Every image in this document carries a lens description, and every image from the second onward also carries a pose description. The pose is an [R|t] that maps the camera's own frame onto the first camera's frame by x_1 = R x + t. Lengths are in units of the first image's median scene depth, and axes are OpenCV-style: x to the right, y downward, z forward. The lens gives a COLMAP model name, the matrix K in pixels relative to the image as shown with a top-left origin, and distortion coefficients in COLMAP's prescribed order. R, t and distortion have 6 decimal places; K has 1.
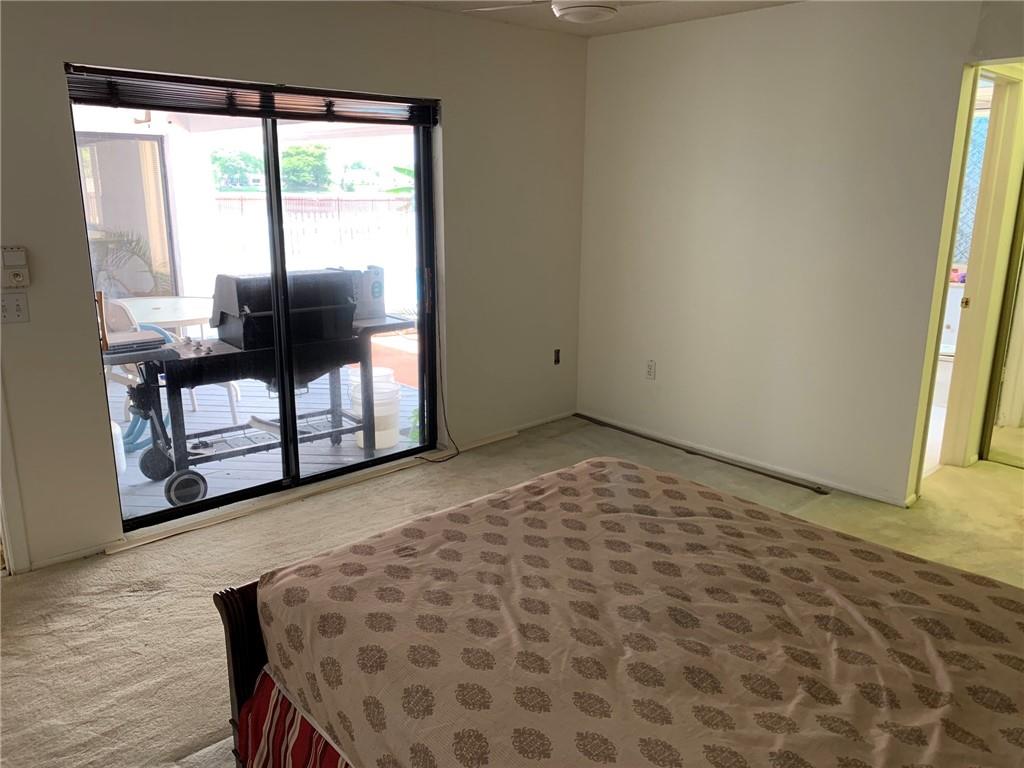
lens RADIAL K [[782.2, 0, 513.8], [0, 782.2, 382.3], [0, 0, 1]] dist [0.012315, -0.007378]
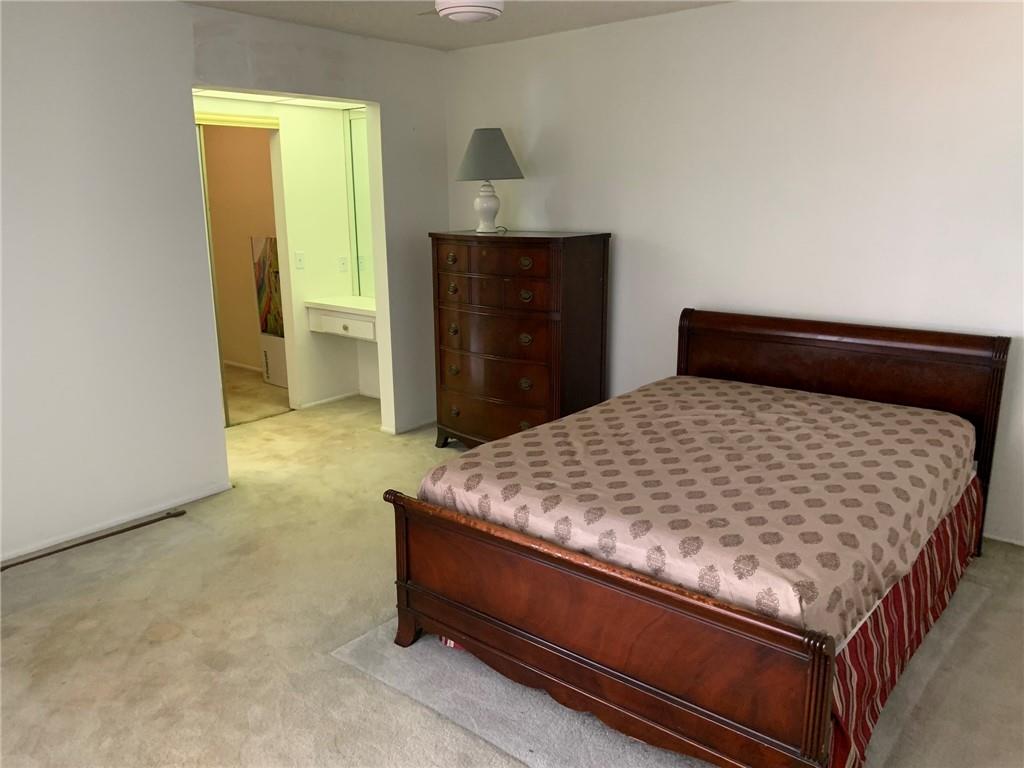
lens RADIAL K [[782.2, 0, 513.6], [0, 782.2, 383.4], [0, 0, 1]] dist [0.012315, -0.007378]
pose [[-0.141800, -0.232616, 0.962176, -0.982080], [0.249632, 0.932180, 0.262153, -0.280252], [-0.957902, 0.277363, -0.074114, 1.186345]]
